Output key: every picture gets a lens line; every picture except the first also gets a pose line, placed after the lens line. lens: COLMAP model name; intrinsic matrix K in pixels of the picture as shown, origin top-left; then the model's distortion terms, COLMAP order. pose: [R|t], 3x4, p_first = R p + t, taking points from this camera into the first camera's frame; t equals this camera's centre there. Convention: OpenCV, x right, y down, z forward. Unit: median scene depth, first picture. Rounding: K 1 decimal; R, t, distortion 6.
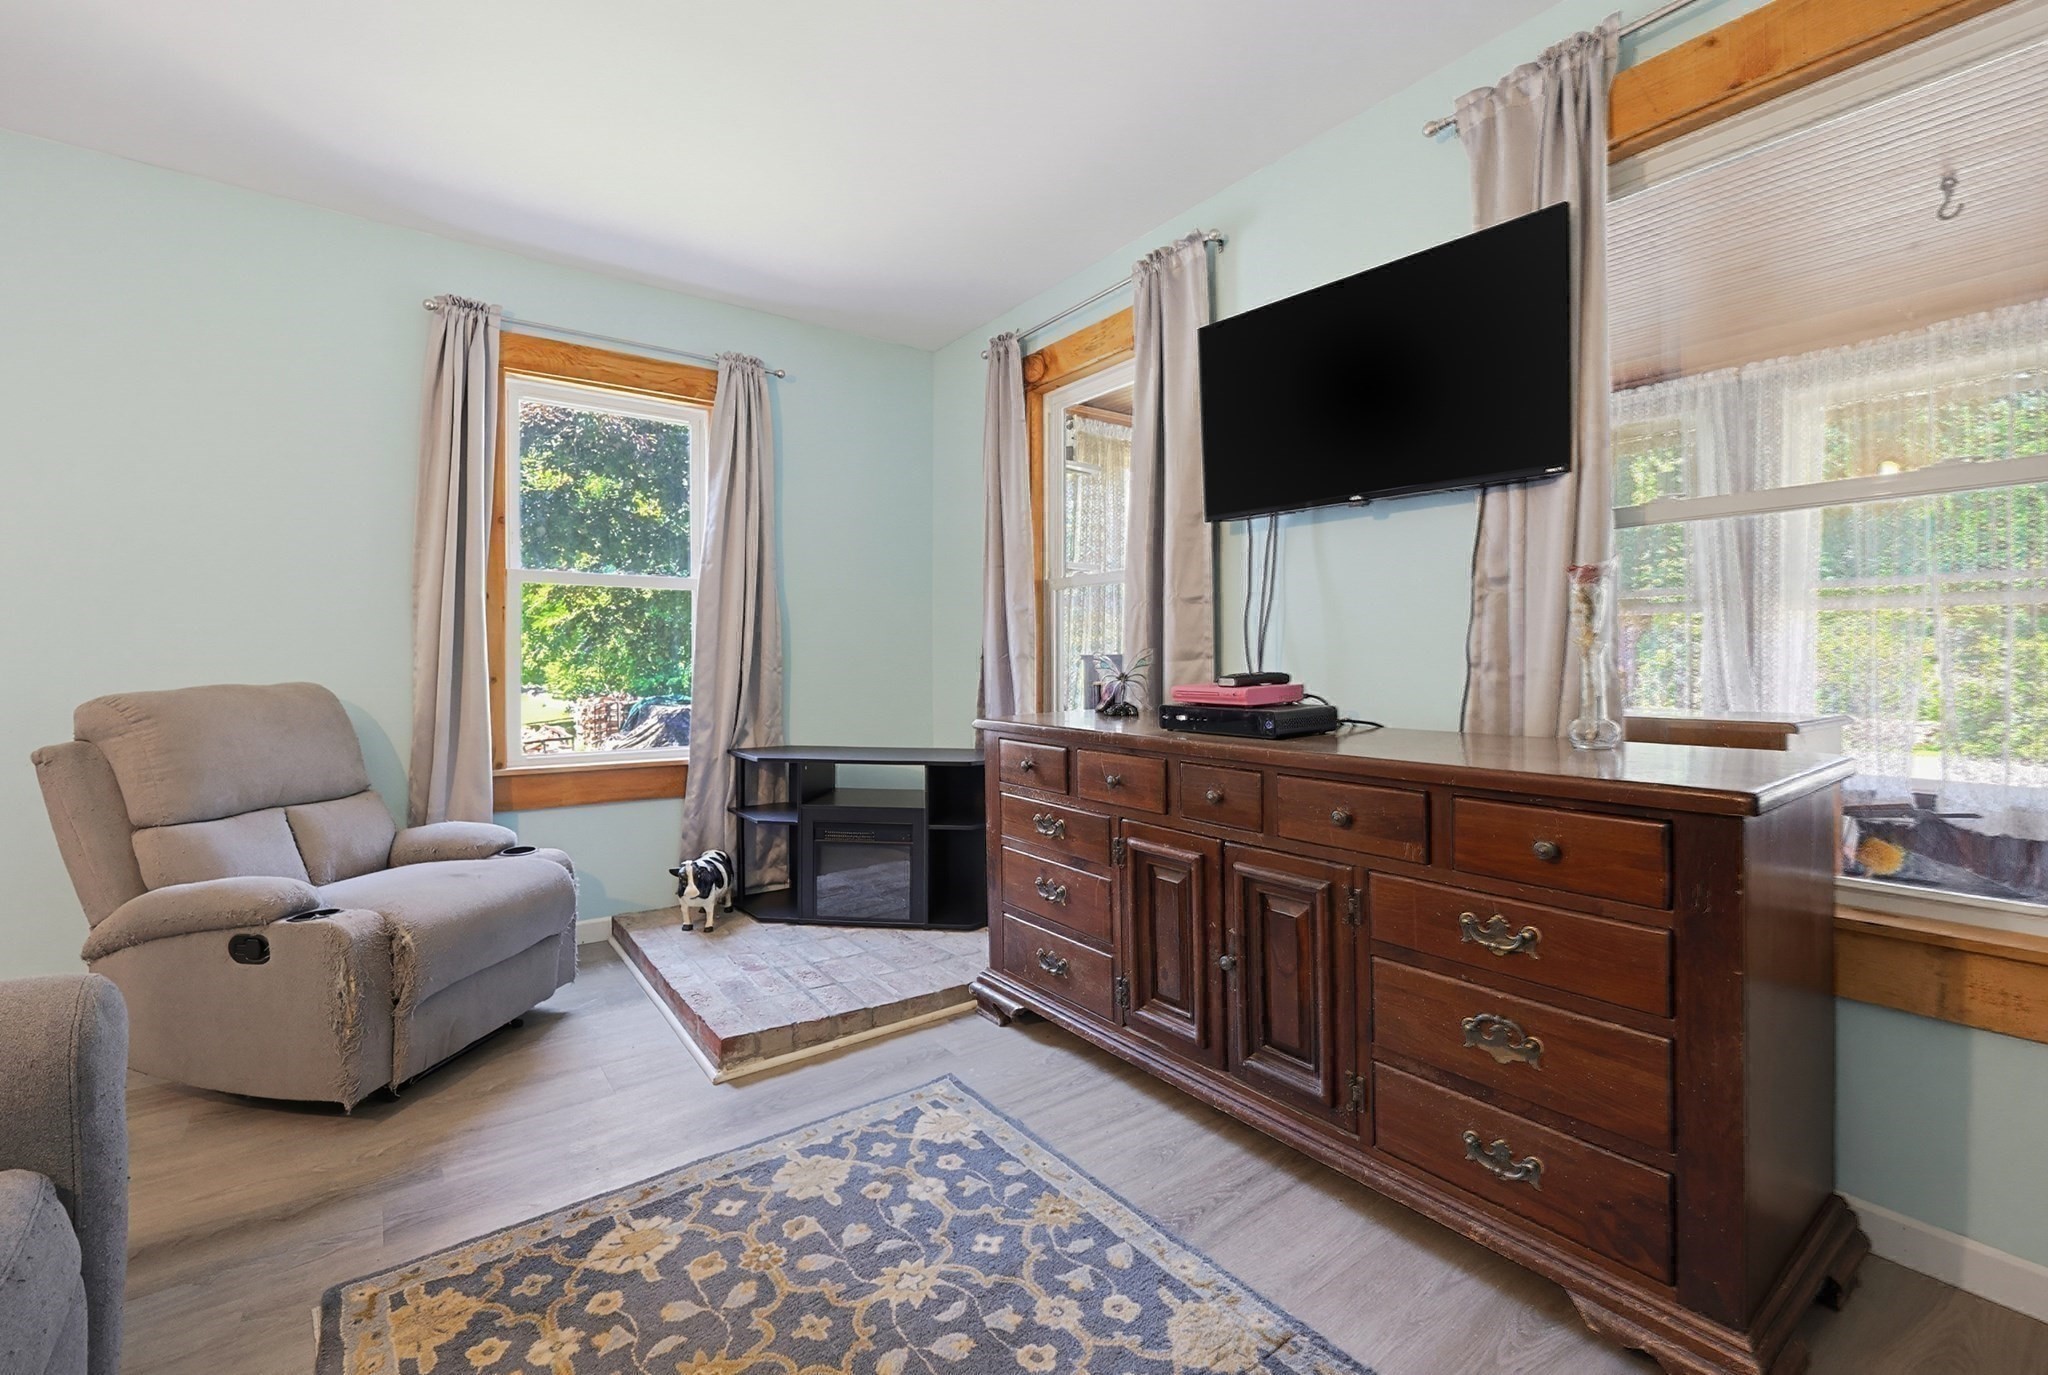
lens RADIAL K [[889.0, 0, 1022.5], [0, 889.0, 639.9], [0, 0, 1]] dist [-0.002661, 0.000740]
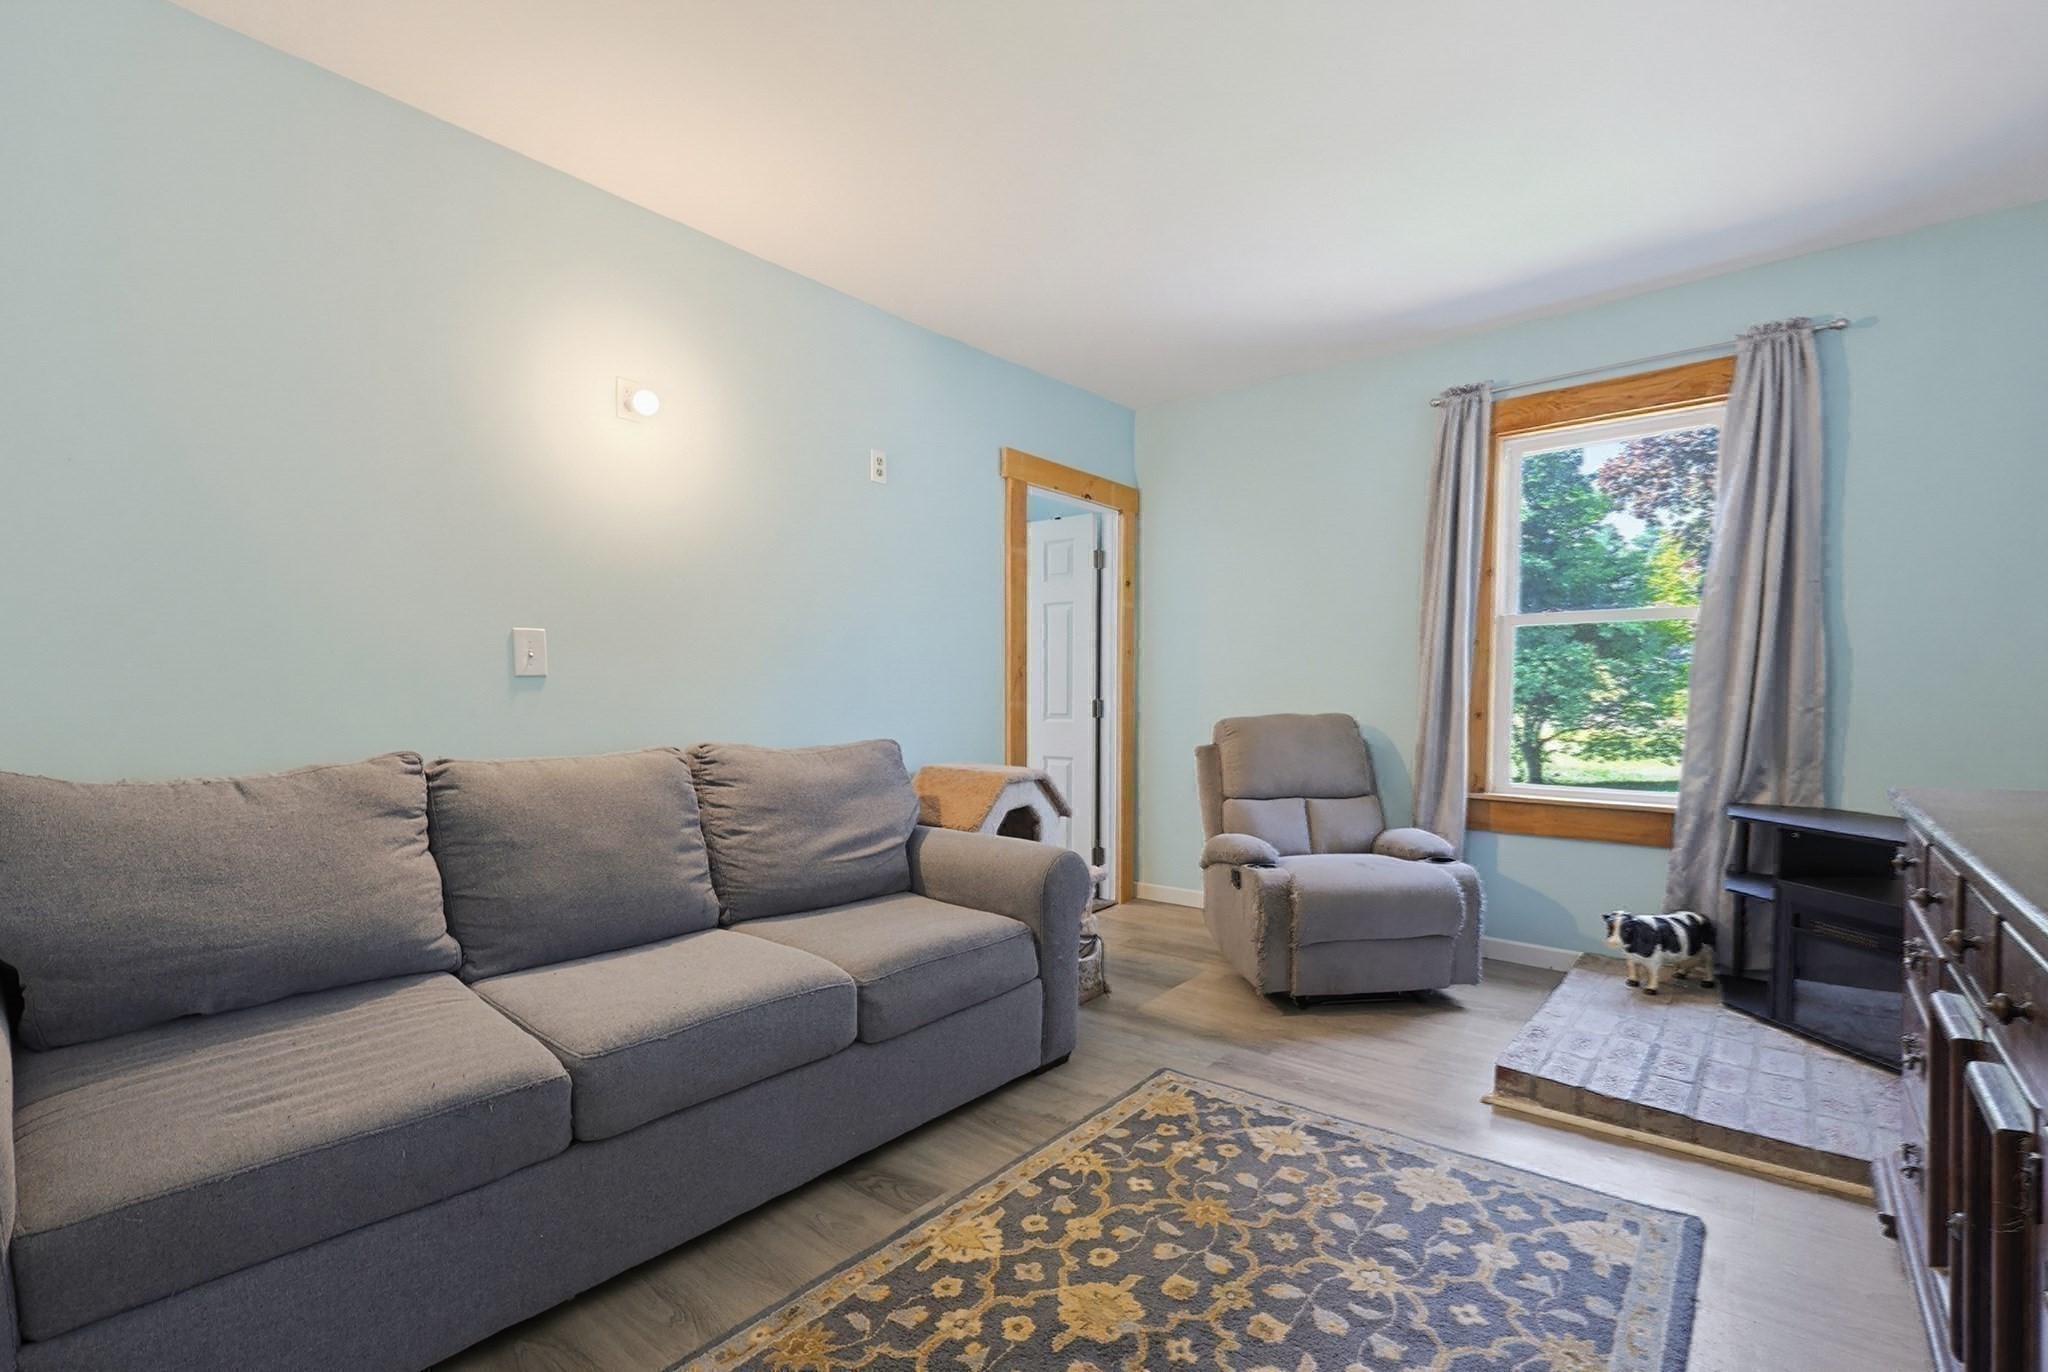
lens RADIAL K [[889.0, 0, 1024.7], [0, 889.0, 696.4], [0, 0, 1]] dist [-0.002661, 0.000740]
pose [[0.246857, 0.003798, -0.969044, 0.528669], [0.022585, 0.999698, 0.009672, -0.003231], [0.968789, -0.024273, 0.246697, 0.220088]]
